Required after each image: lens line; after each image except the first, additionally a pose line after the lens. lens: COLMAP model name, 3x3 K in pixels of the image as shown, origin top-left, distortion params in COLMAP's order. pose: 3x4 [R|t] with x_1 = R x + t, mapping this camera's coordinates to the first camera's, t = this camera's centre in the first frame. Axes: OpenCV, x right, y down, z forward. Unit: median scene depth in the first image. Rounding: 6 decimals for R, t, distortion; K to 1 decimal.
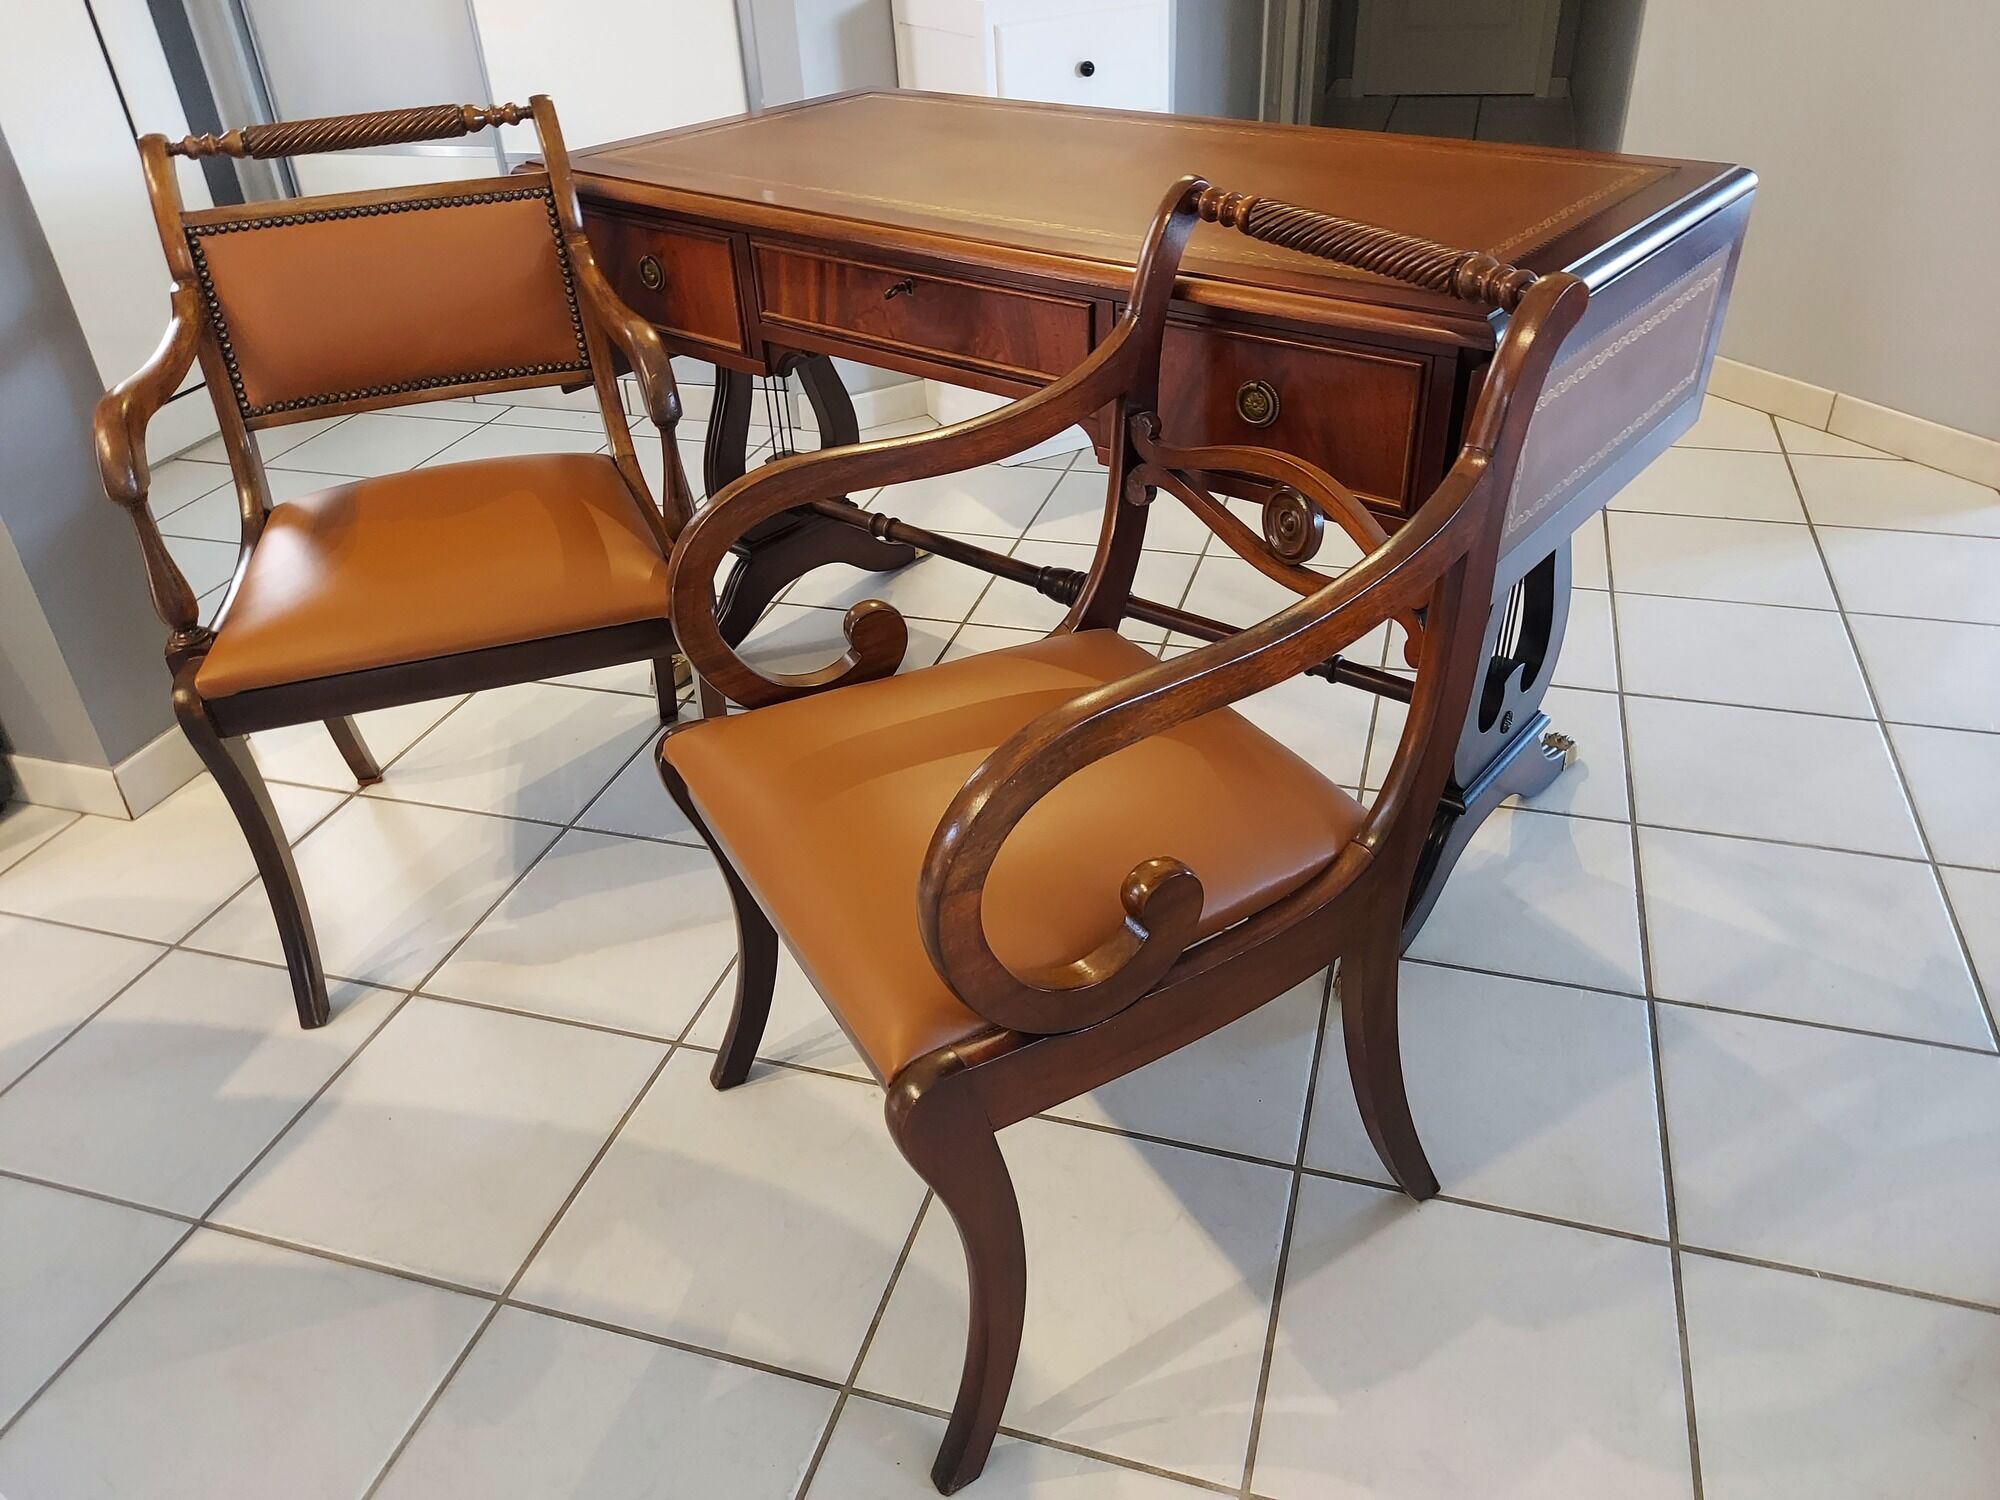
lens RADIAL K [[1468.6, 0, 1000.0], [0, 1468.6, 750.0], [0, 0, 1]] dist [0.061243, -0.072095]
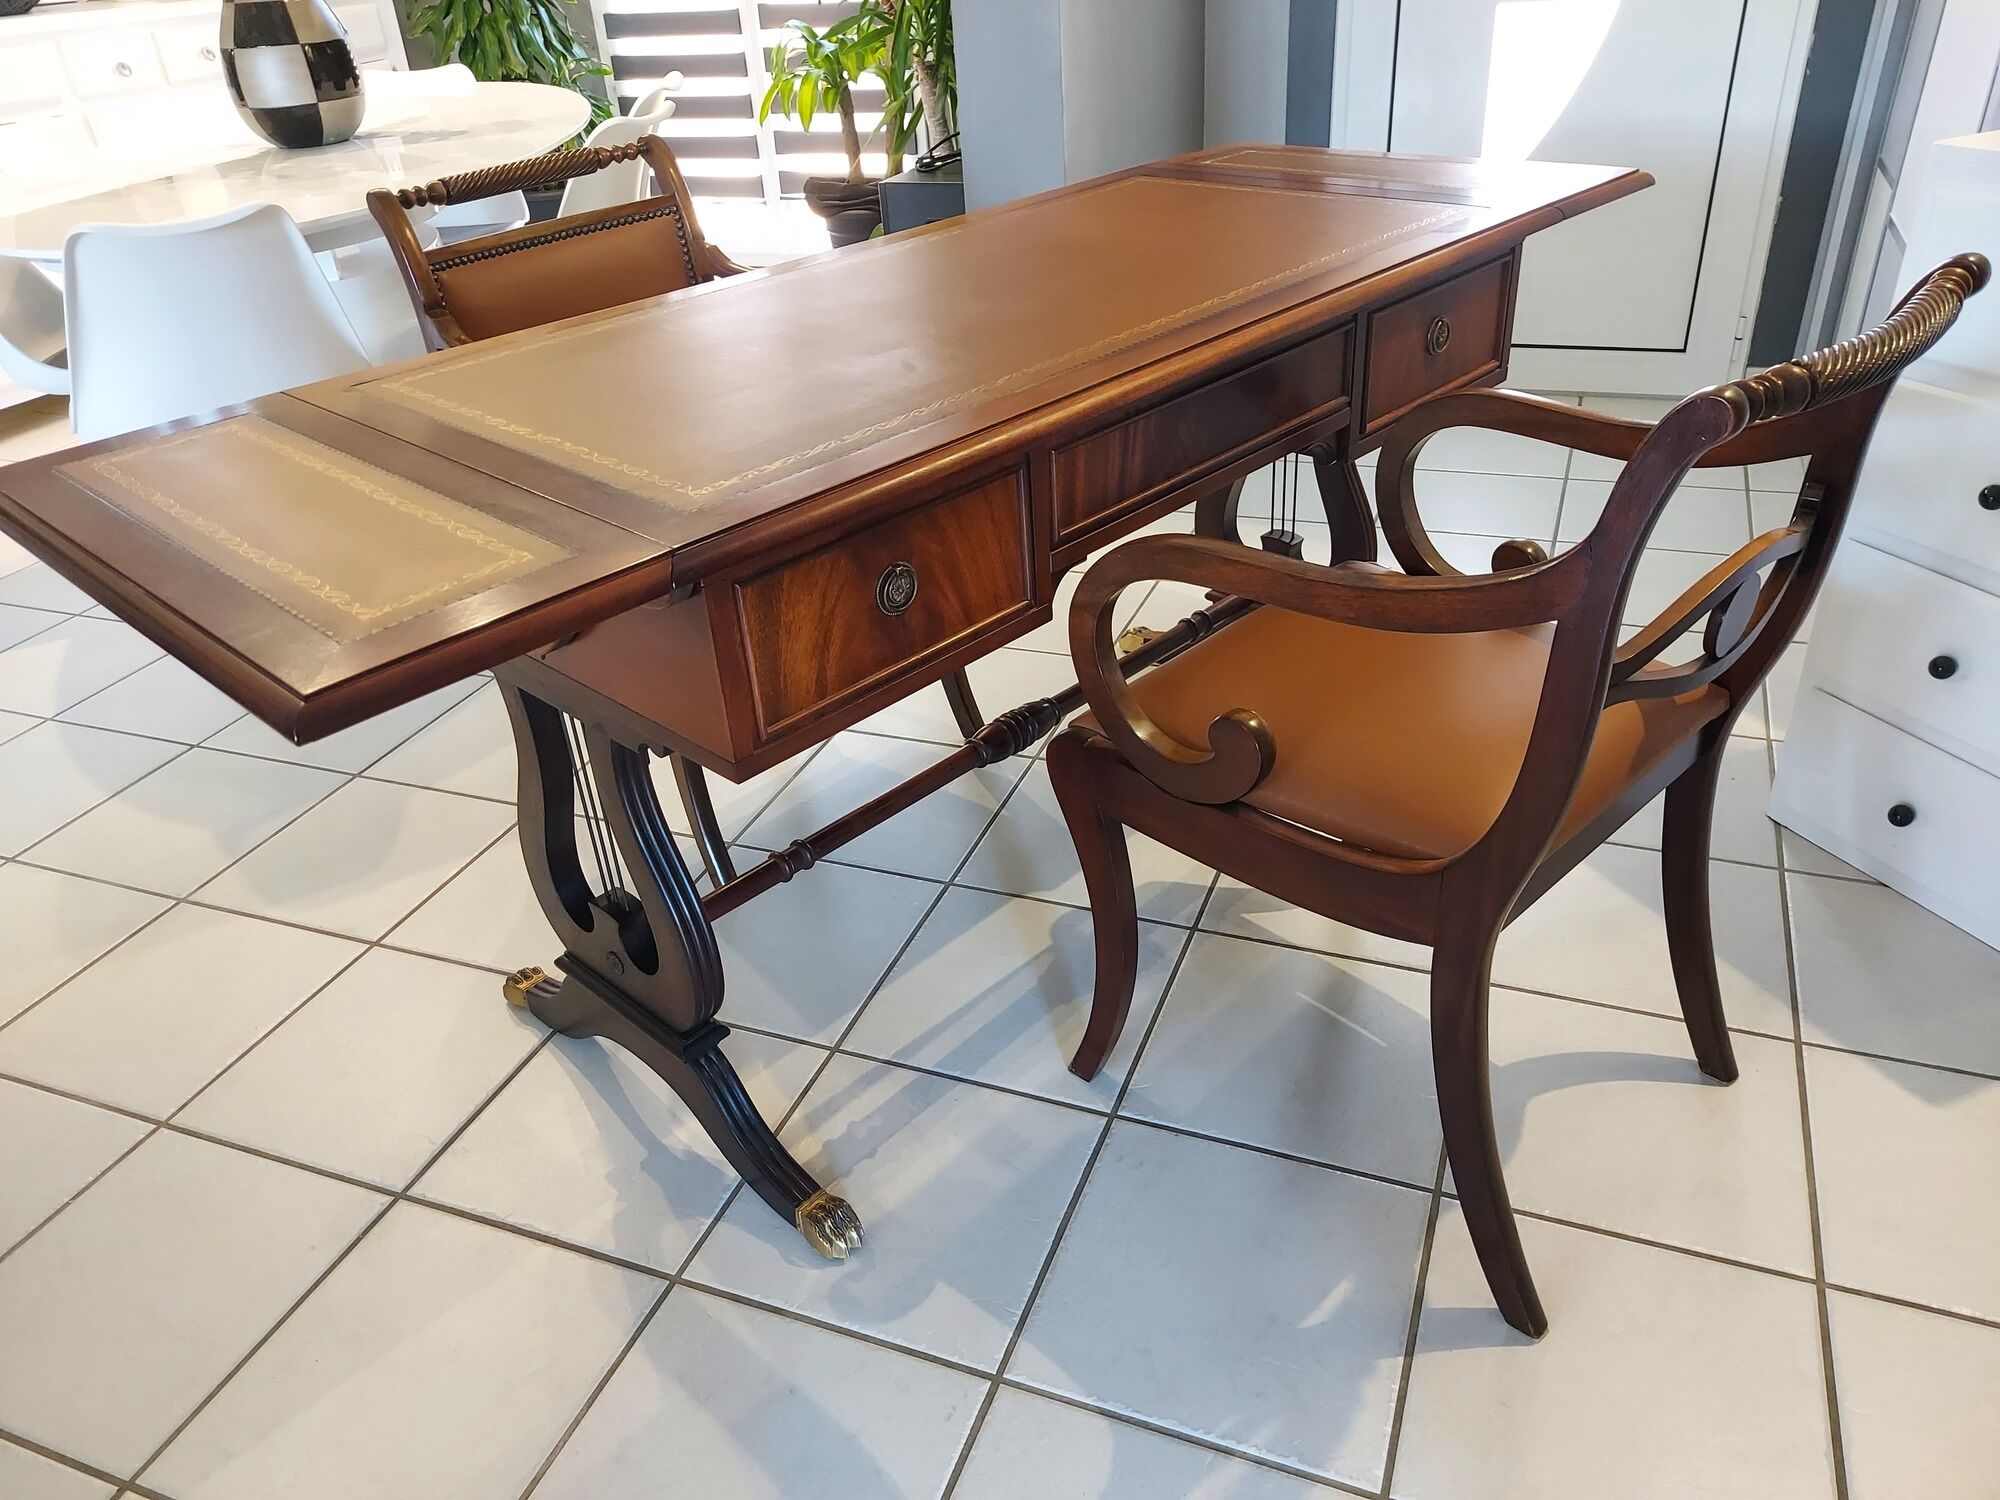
lens RADIAL K [[1468.6, 0, 1000.0], [0, 1468.6, 750.0], [0, 0, 1]] dist [0.061243, -0.072095]
pose [[-0.084639, 0.542326, -0.835894, 0.988572], [-0.478729, 0.713603, 0.511458, -0.671330], [0.873874, 0.443456, 0.199228, 0.959117]]
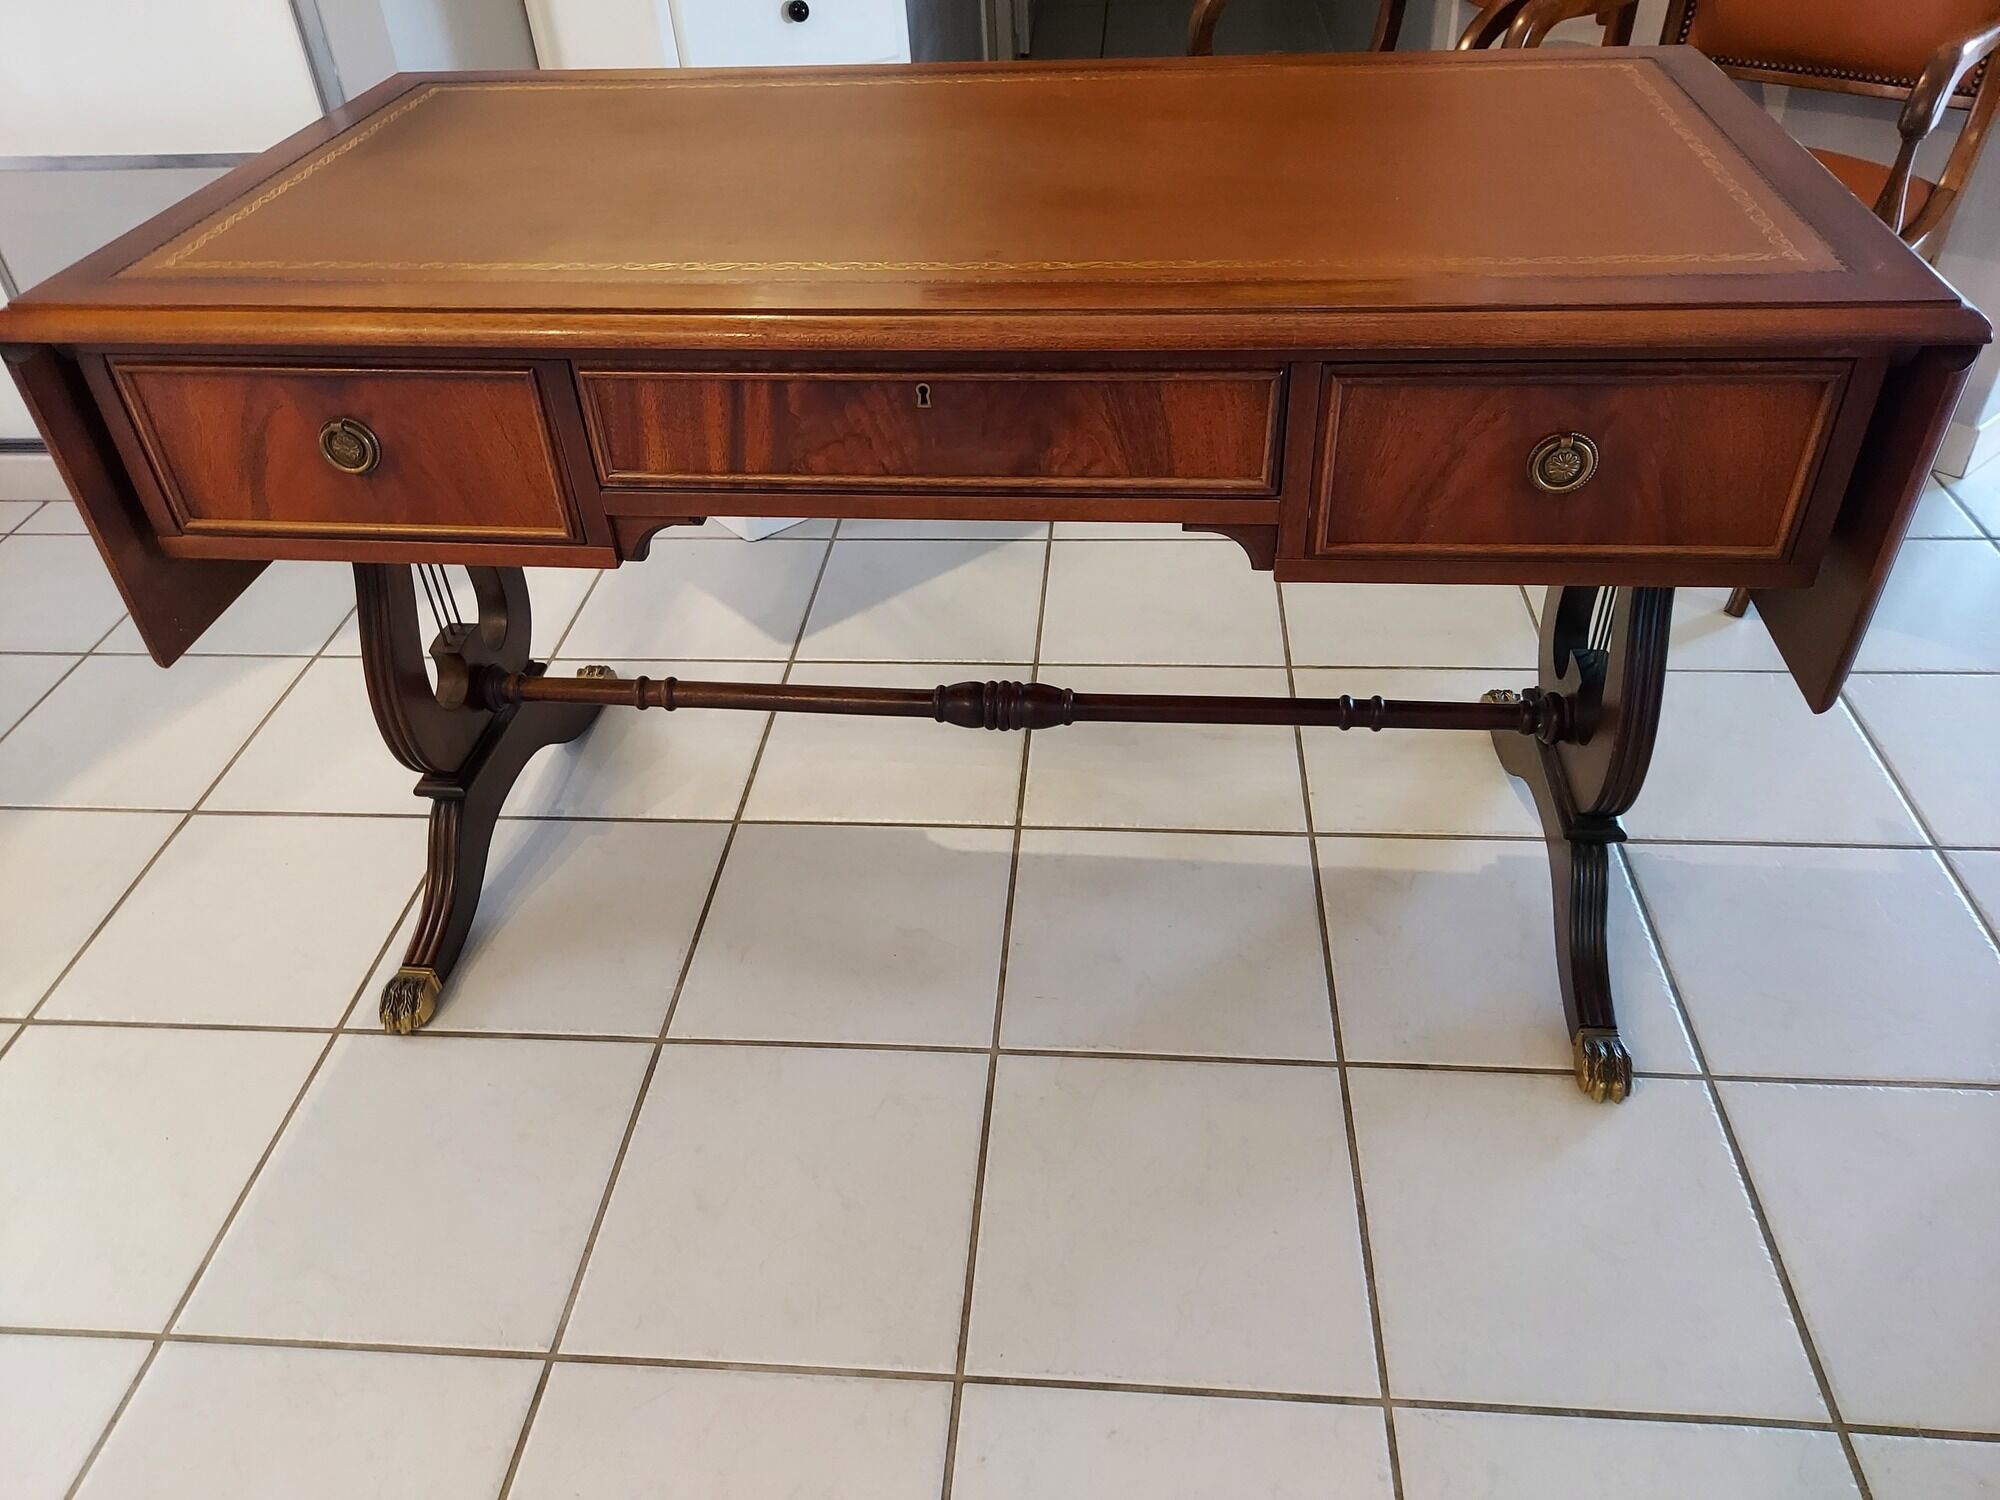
lens RADIAL K [[1468.6, 0, 1000.0], [0, 1468.6, 750.0], [0, 0, 1]] dist [0.061243, -0.072095]
pose [[0.840146, -0.330331, 0.430159, -0.331860], [0.301367, 0.943741, 0.136124, -0.224465], [-0.450925, 0.015271, 0.892431, 0.377122]]
